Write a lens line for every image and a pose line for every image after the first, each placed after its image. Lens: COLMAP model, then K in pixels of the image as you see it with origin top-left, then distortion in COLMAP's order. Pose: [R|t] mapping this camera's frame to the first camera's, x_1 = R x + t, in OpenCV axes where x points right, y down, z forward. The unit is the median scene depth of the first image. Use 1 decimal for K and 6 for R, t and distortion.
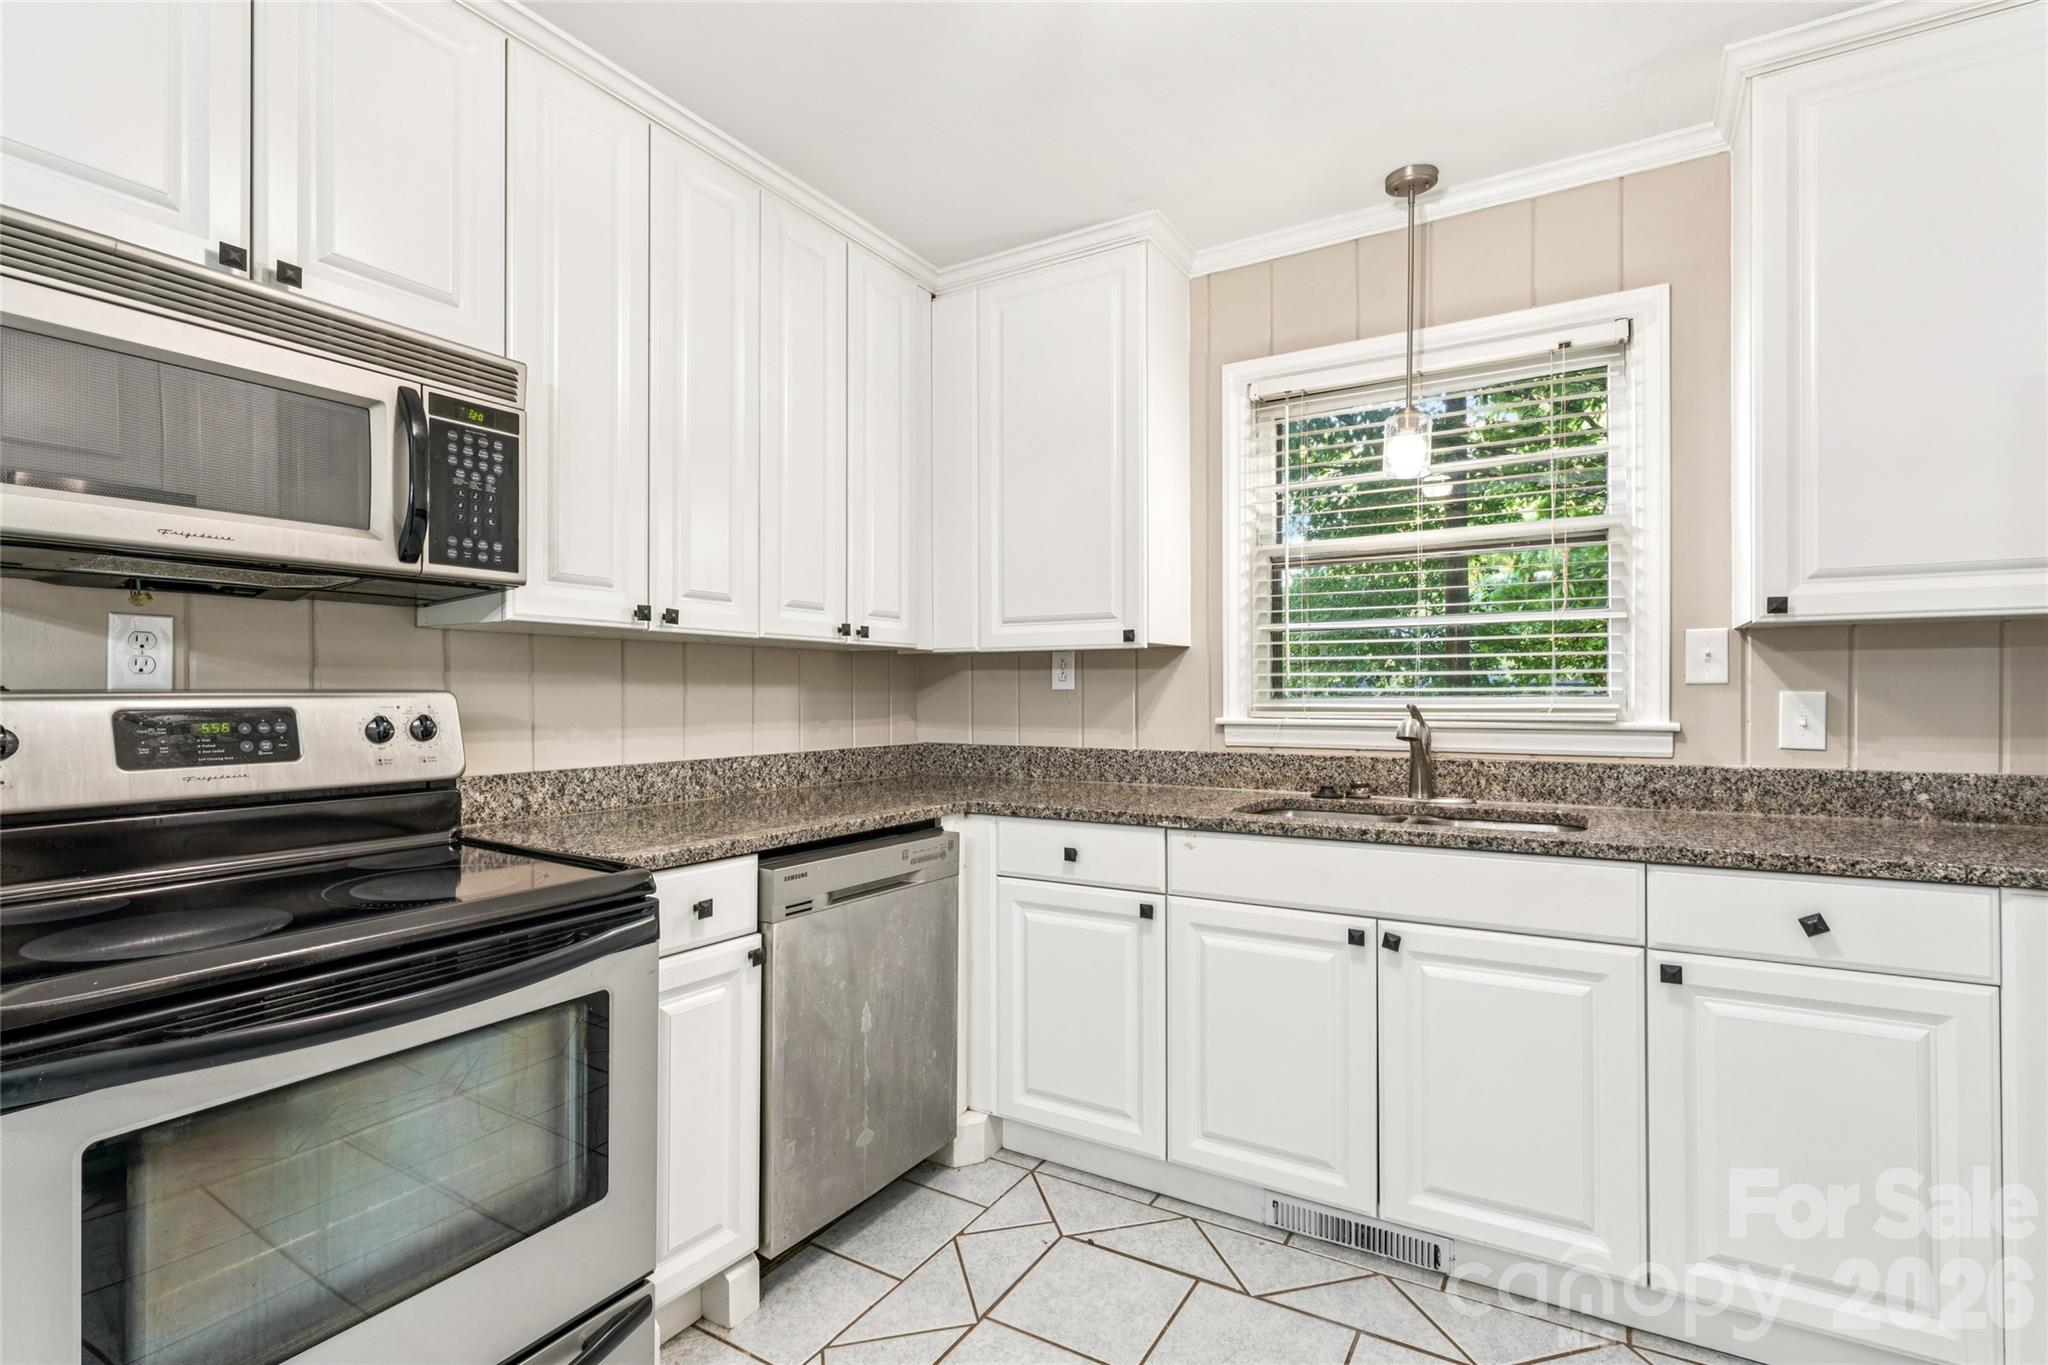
lens RADIAL K [[931.1, 0, 1019.3], [0, 931.1, 689.3], [0, 0, 1]] dist [0.001041, -0.000450]
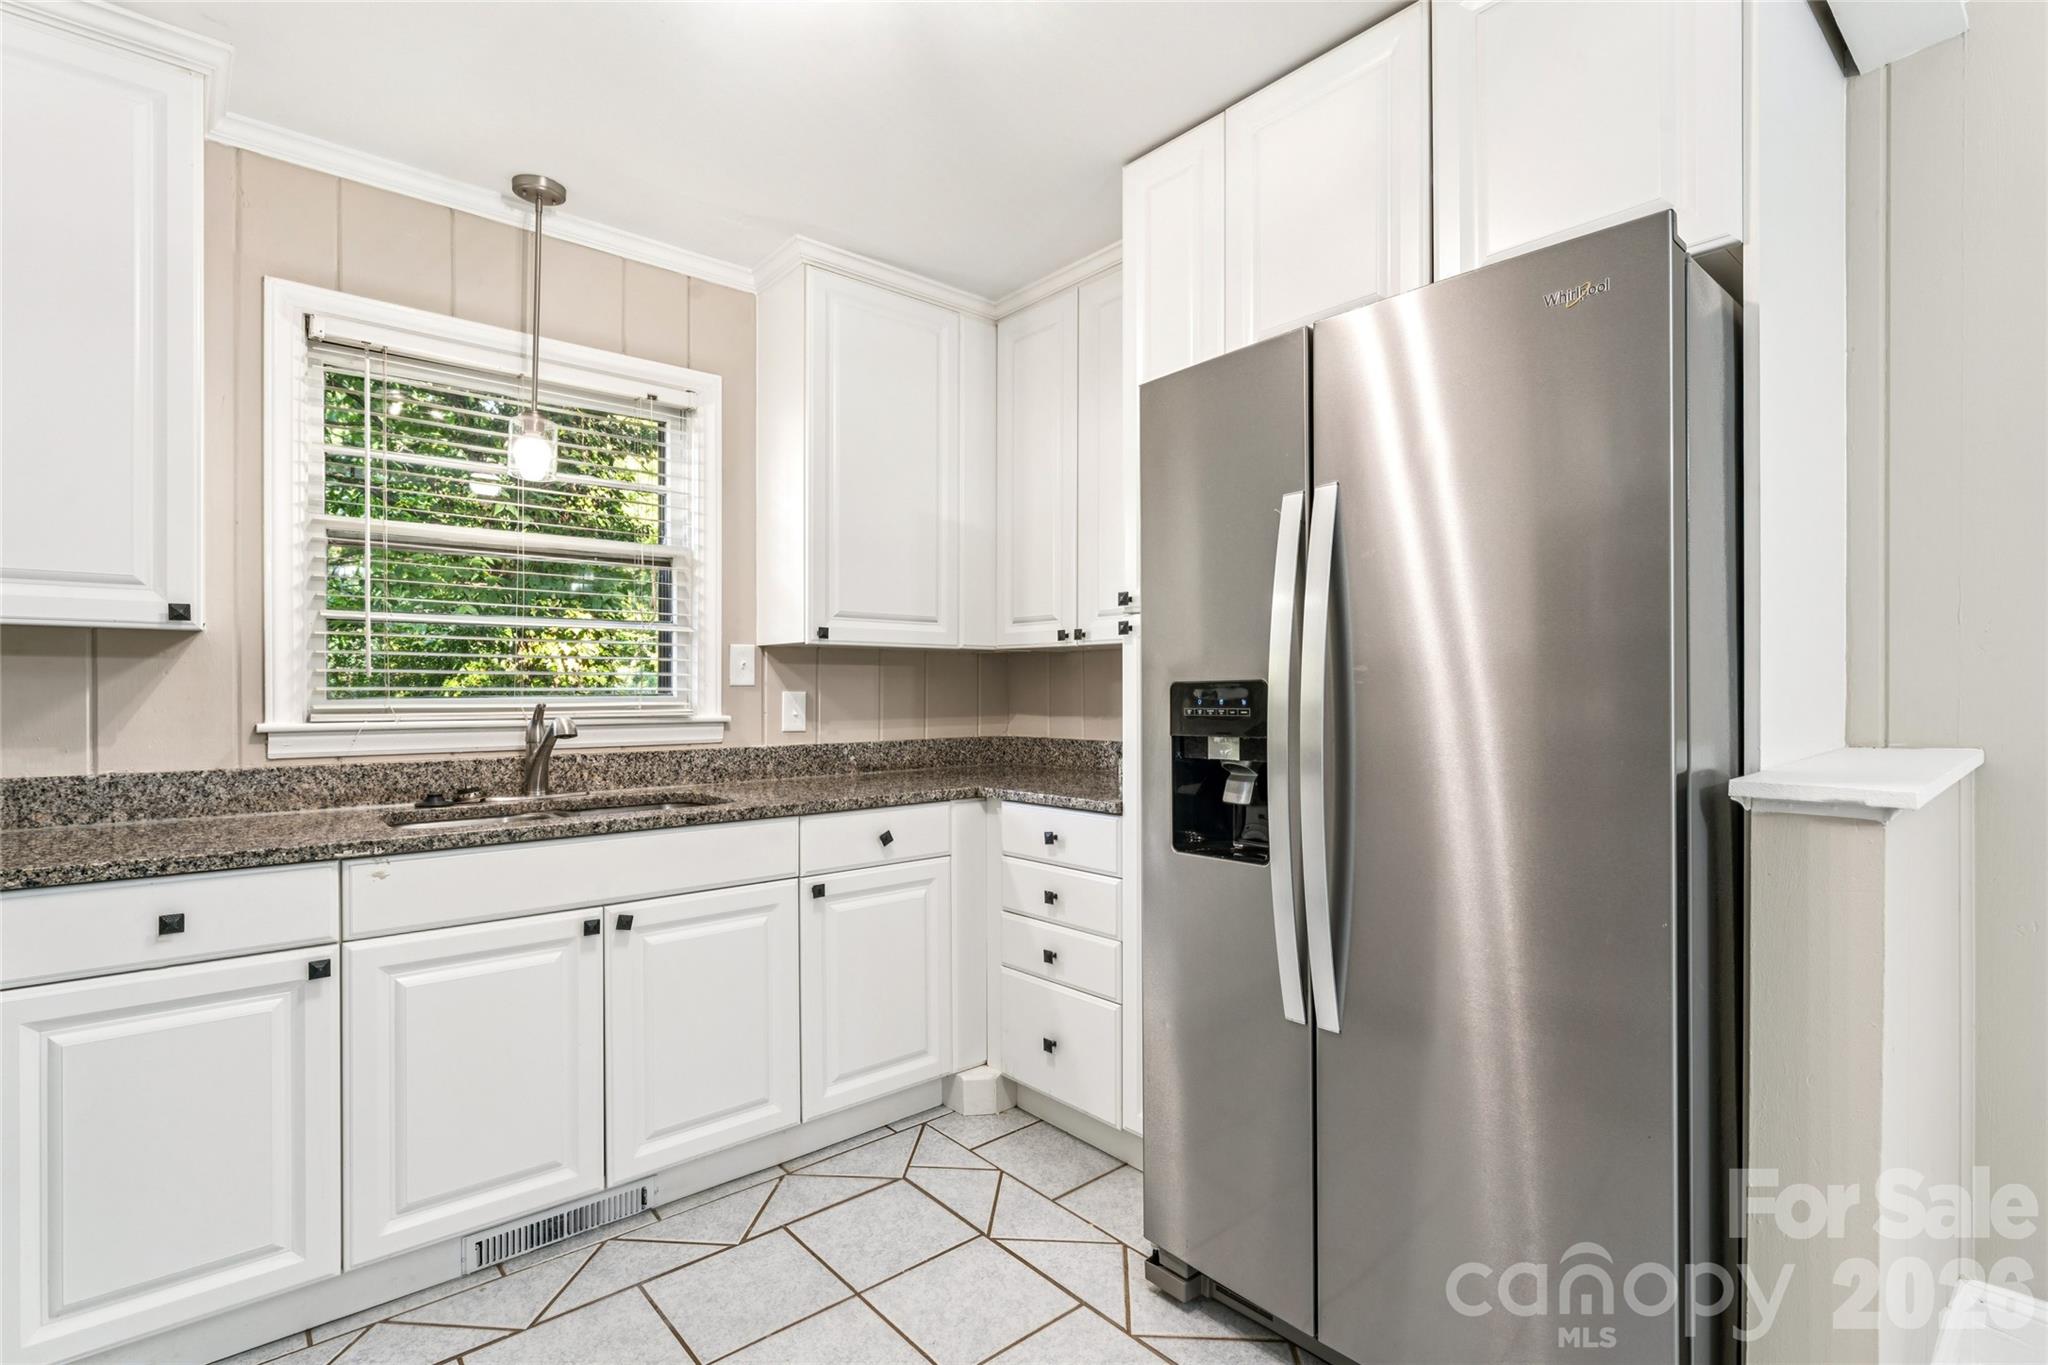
lens RADIAL K [[931.1, 0, 1016.6], [0, 931.1, 691.1], [0, 0, 1]] dist [0.001041, -0.000450]
pose [[0.343849, 0.003265, 0.939019, -0.376747], [-0.002915, 0.999993, -0.002409, 0.003634], [-0.939020, -0.001908, 0.343856, 0.167448]]
